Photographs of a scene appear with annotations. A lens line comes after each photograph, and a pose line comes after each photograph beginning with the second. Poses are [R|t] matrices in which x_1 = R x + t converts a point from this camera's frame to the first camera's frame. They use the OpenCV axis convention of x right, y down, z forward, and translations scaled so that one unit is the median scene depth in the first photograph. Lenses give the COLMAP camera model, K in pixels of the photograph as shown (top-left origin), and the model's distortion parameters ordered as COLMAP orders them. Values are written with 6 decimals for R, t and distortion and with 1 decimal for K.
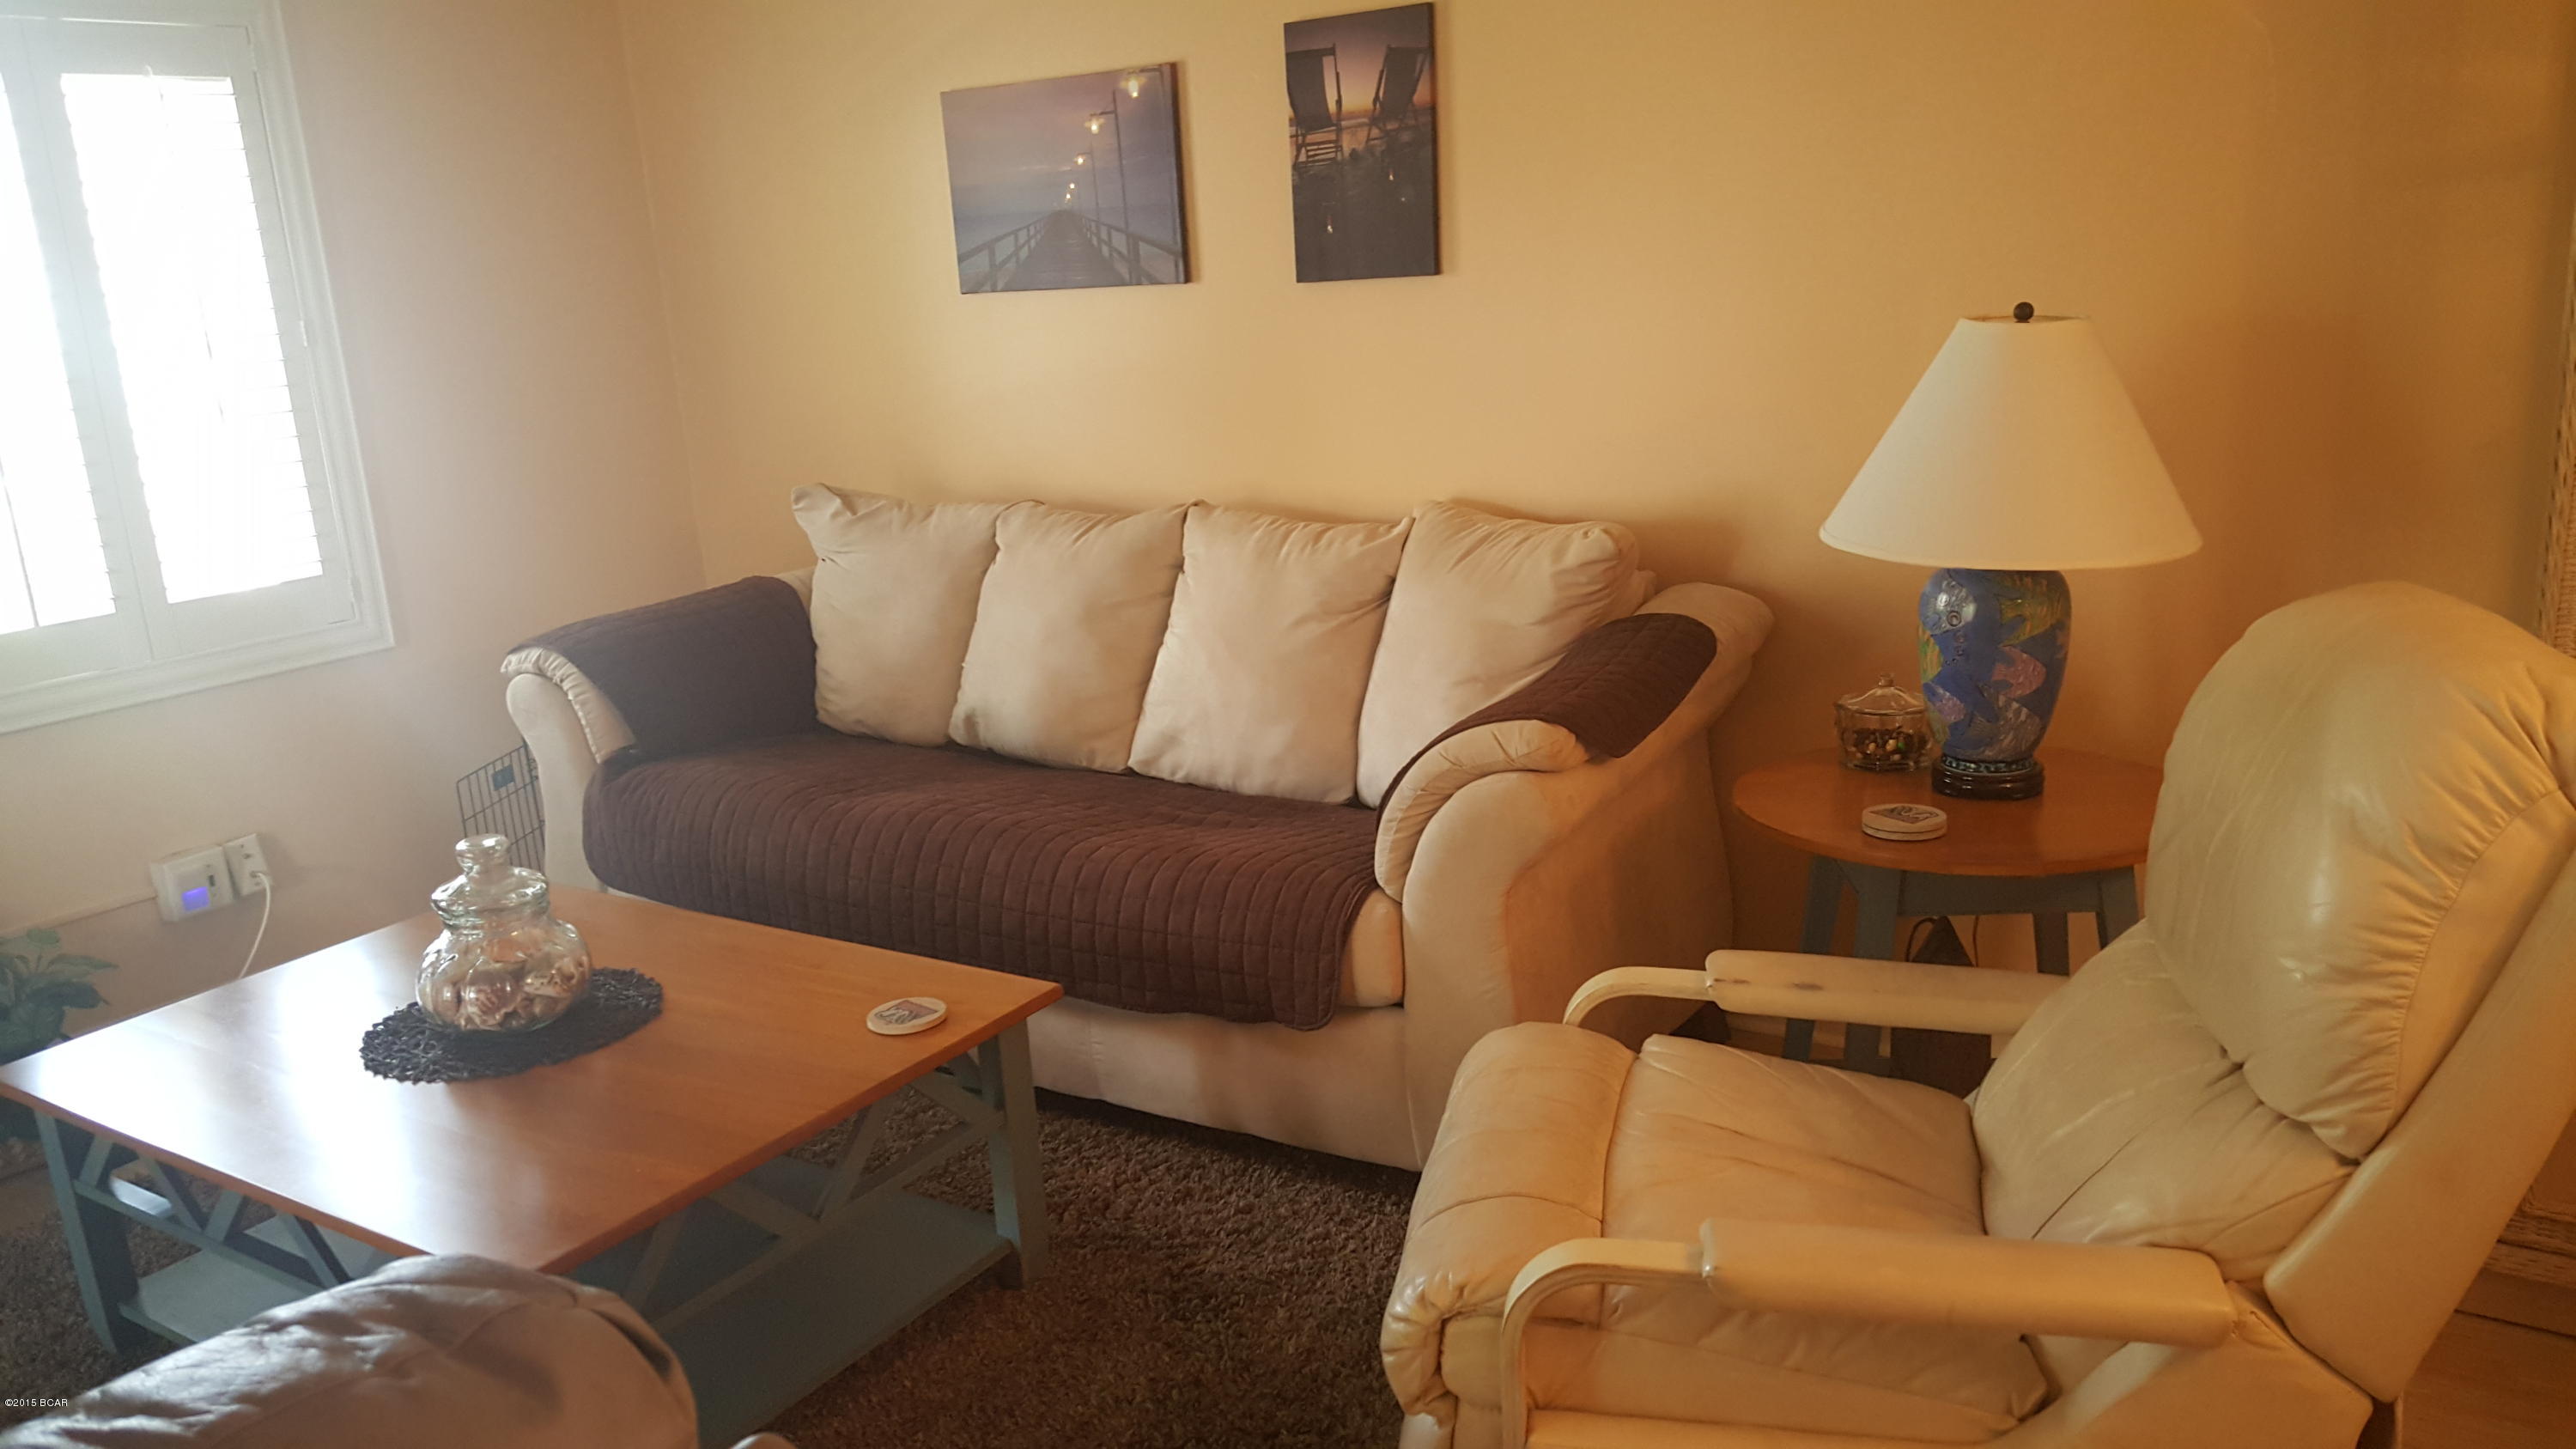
lens RADIAL K [[1953.4, 0, 1288.0], [0, 1953.4, 724.5], [0, 0, 1]] dist [0.250463, -0.318319]
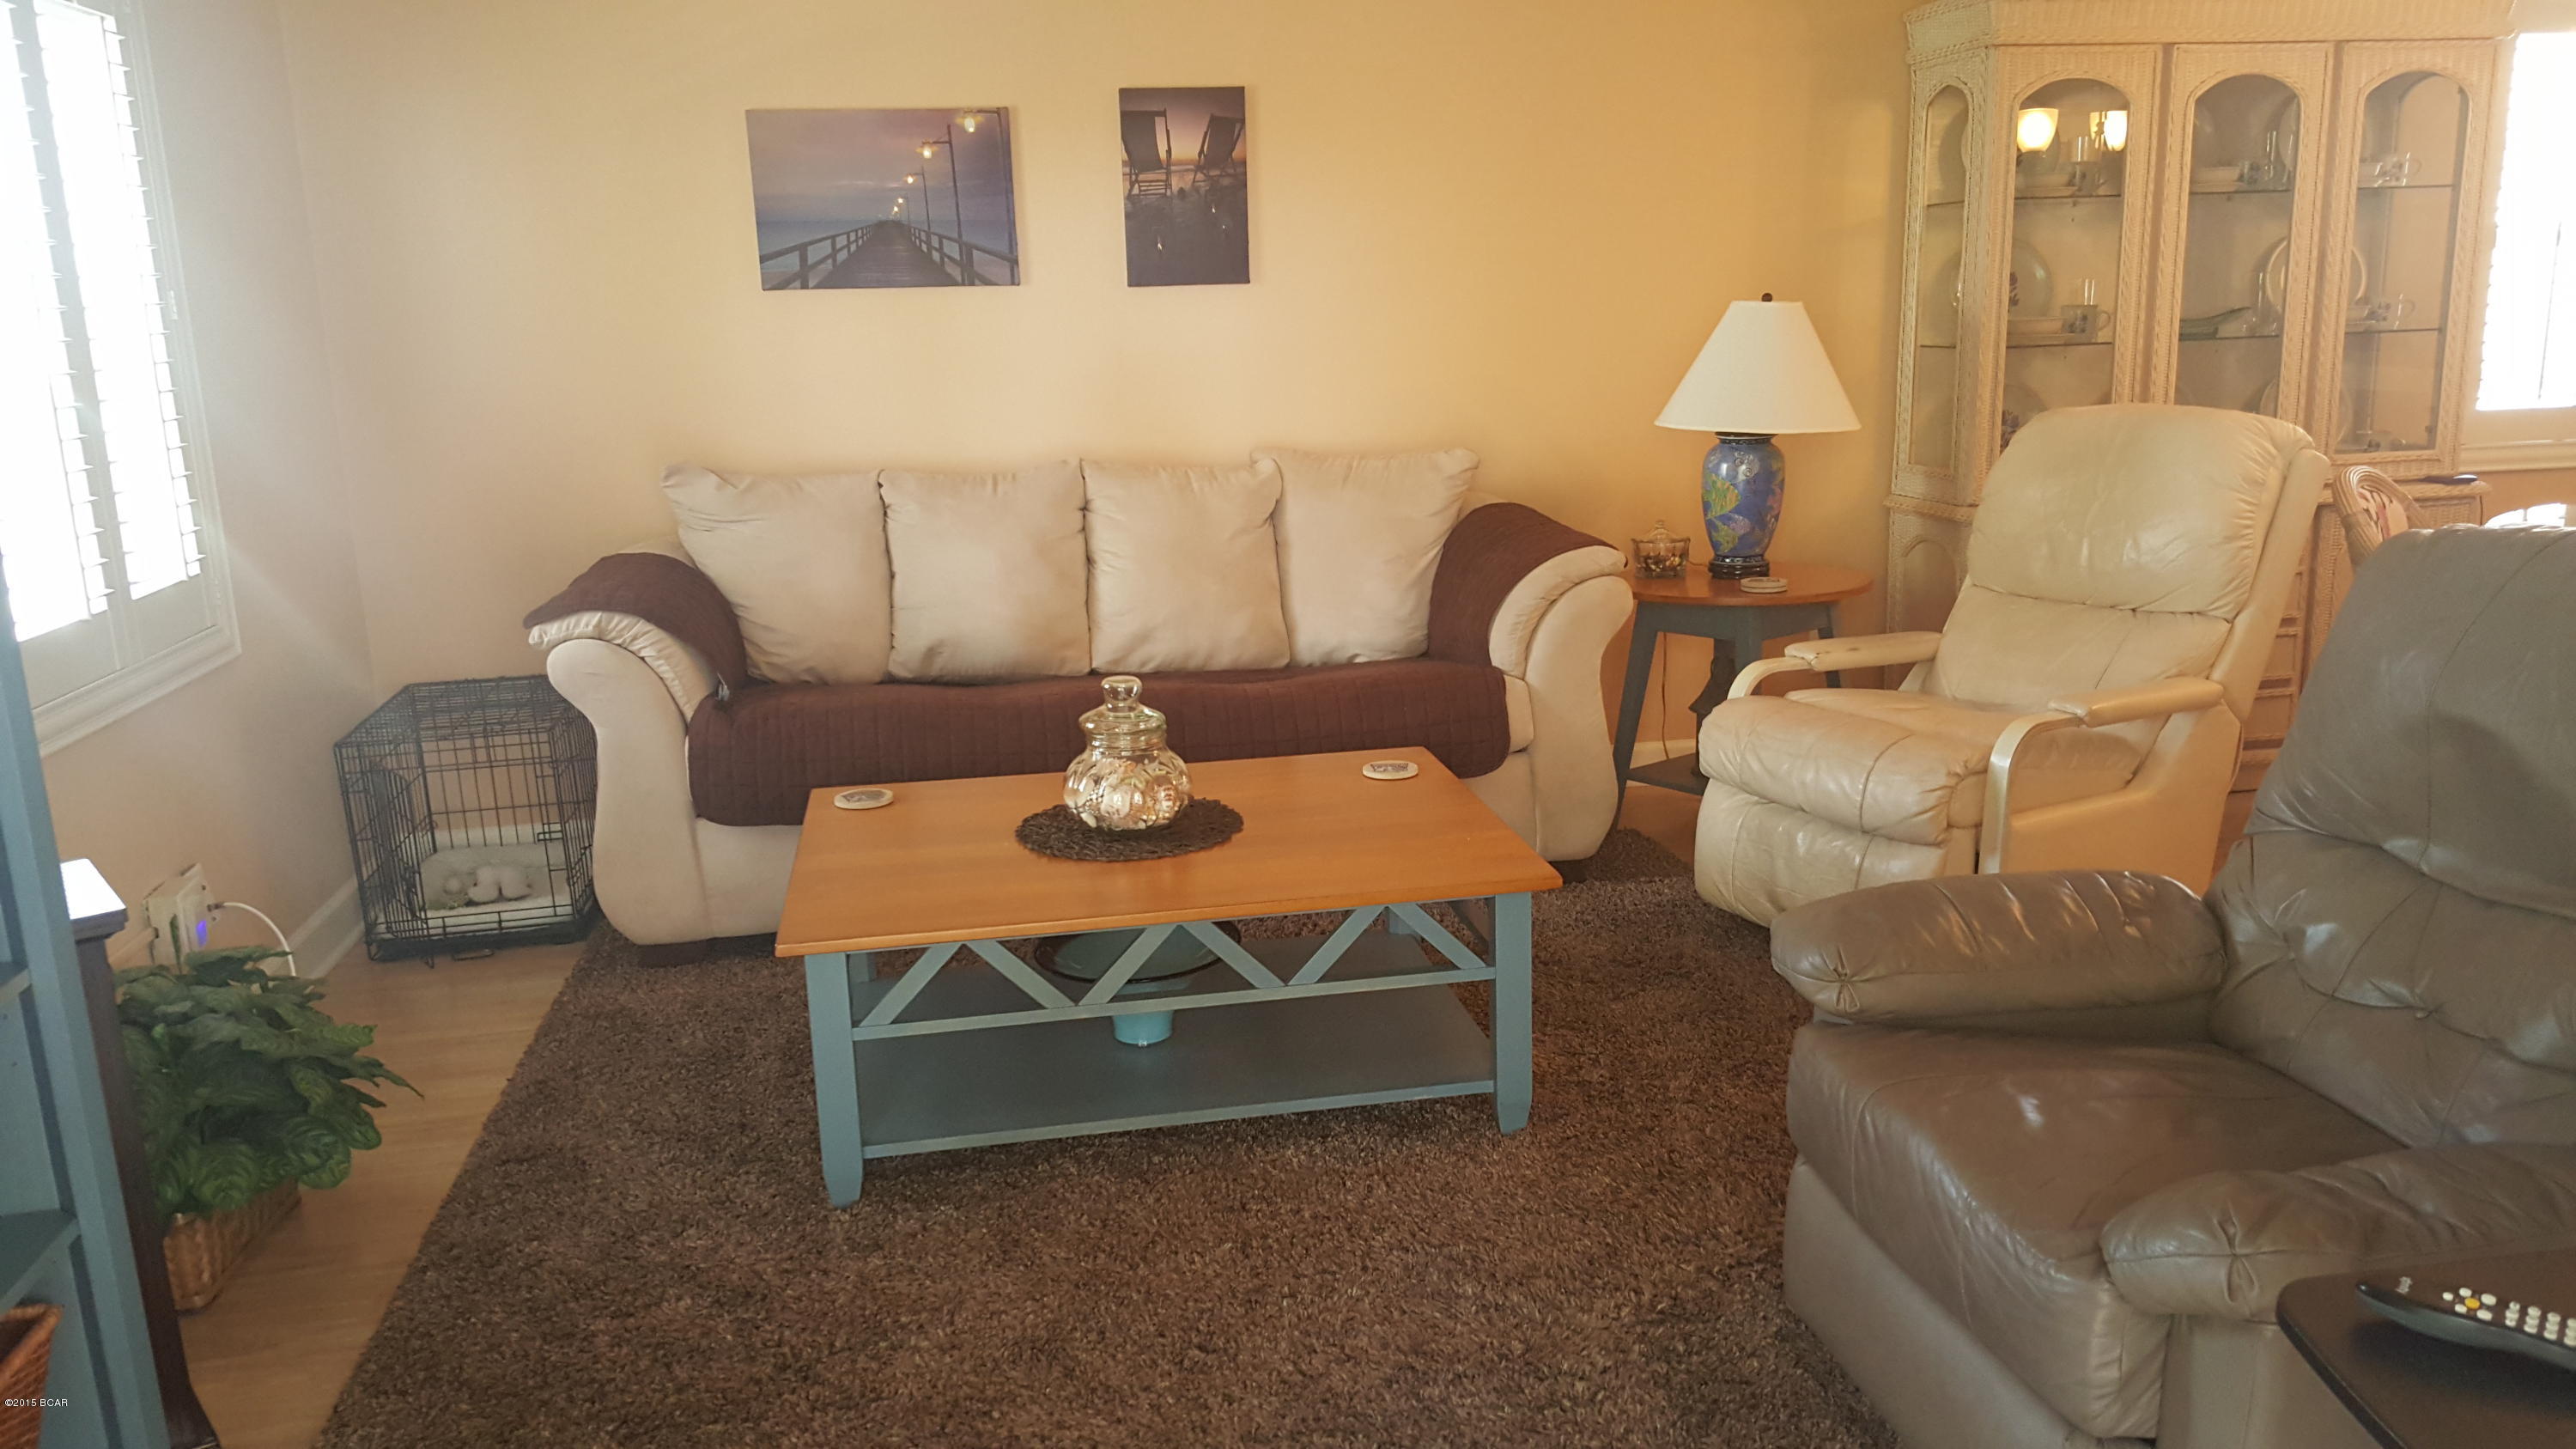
lens RADIAL K [[1953.4, 0, 1288.0], [0, 1953.4, 724.5], [0, 0, 1]] dist [0.250463, -0.318319]
pose [[0.718959, -0.113397, 0.685739, -0.840174], [0.151296, 0.988477, 0.004834, 0.068899], [-0.678386, 0.100274, 0.727831, 0.016421]]
